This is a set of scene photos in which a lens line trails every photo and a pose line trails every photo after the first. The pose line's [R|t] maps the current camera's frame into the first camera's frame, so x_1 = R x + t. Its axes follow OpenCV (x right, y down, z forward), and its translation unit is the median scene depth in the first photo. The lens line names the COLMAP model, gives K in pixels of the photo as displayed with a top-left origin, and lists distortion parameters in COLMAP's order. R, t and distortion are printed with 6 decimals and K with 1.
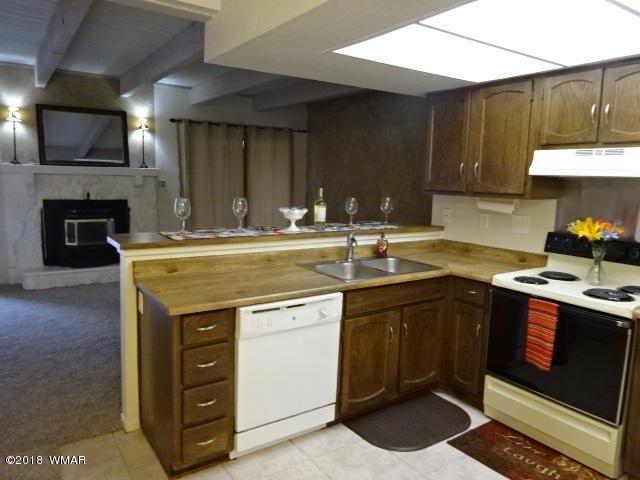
lens RADIAL K [[473.1, 0, 320.0], [0, 473.1, 240.0], [0, 0, 1]] dist [0.006118, 0.000714]
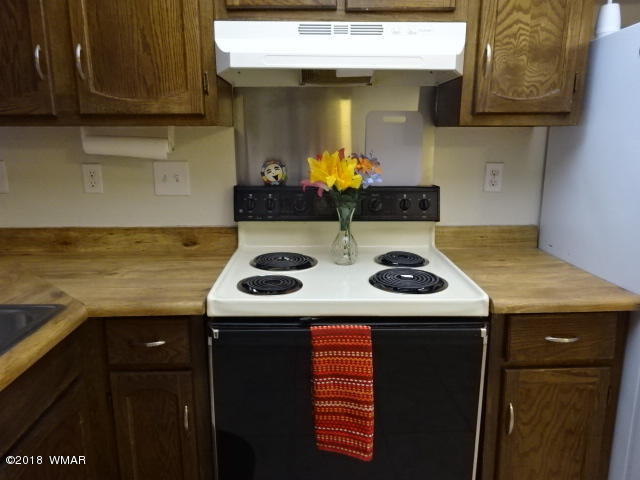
lens RADIAL K [[493.9, 0, 320.0], [0, 493.9, 240.0], [0, 0, 1]] dist [0.008168, 0.005688]
pose [[0.551531, -0.205486, 0.808448, 0.028276], [0.126877, 0.978572, 0.162170, -0.018837], [-0.824449, 0.013132, 0.565784, 0.312335]]
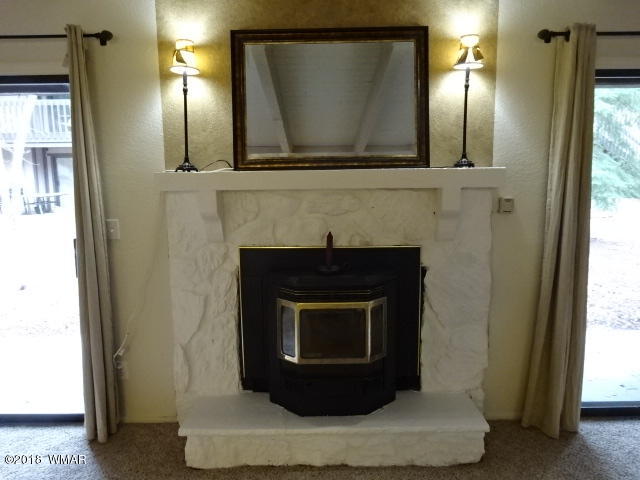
lens RADIAL K [[473.1, 0, 320.0], [0, 473.1, 240.0], [0, 0, 1]] dist [0.006118, 0.000714]
pose [[0.822382, 0.036828, -0.567742, -0.277107], [-0.042764, 0.999081, 0.002863, -0.099760], [0.567326, 0.021924, 0.823201, 0.690519]]
